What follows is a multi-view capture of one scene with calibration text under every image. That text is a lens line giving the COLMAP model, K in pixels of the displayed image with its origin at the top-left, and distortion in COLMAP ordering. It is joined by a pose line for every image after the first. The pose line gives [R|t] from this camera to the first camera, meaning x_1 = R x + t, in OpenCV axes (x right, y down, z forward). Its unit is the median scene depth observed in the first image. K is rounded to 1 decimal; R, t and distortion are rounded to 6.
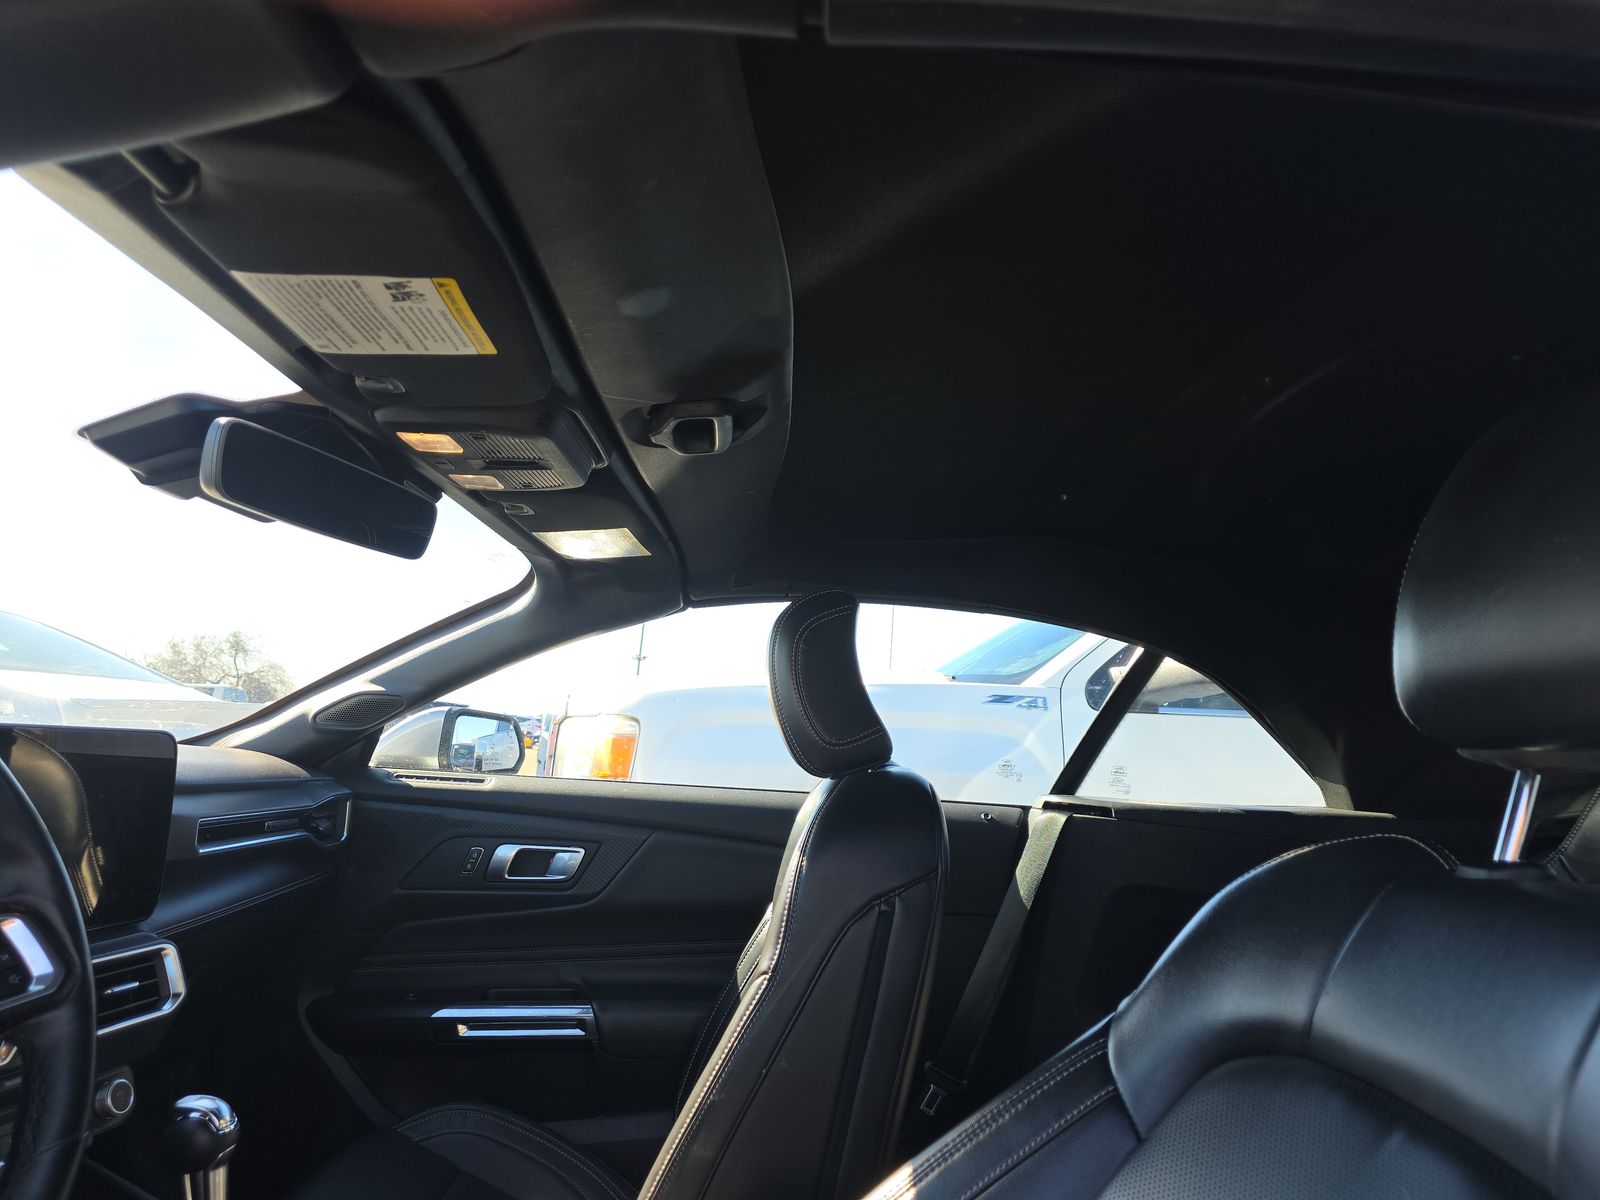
lens RADIAL K [[1080.5, 0, 808.1], [0, 1080.5, 597.4], [0, 0, 1]] dist [0.045710, -0.039026]
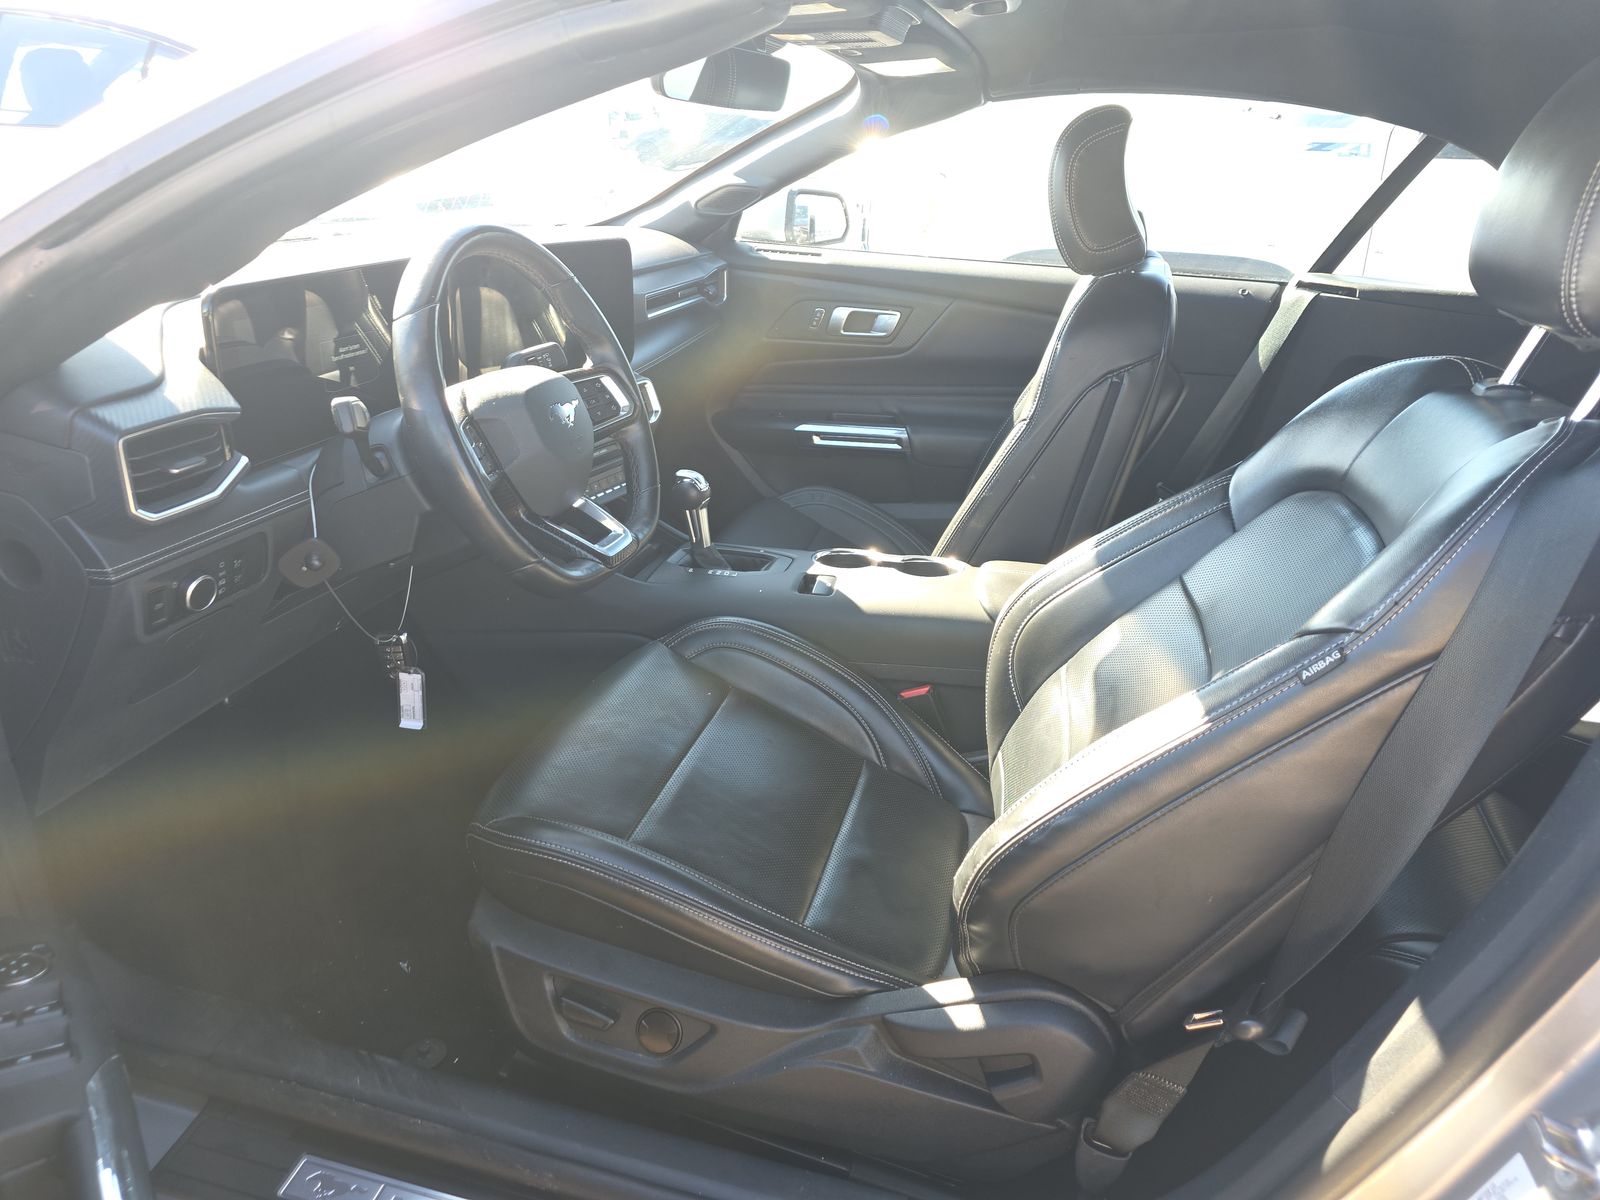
lens RADIAL K [[1080.5, 0, 800.4], [0, 1080.5, 607.1], [0, 0, 1]] dist [0.045710, -0.039026]
pose [[0.961164, 0.099074, -0.257580, 0.047357], [0.045256, 0.864121, 0.501246, -0.121477], [0.272241, -0.493436, 0.826078, -0.276069]]
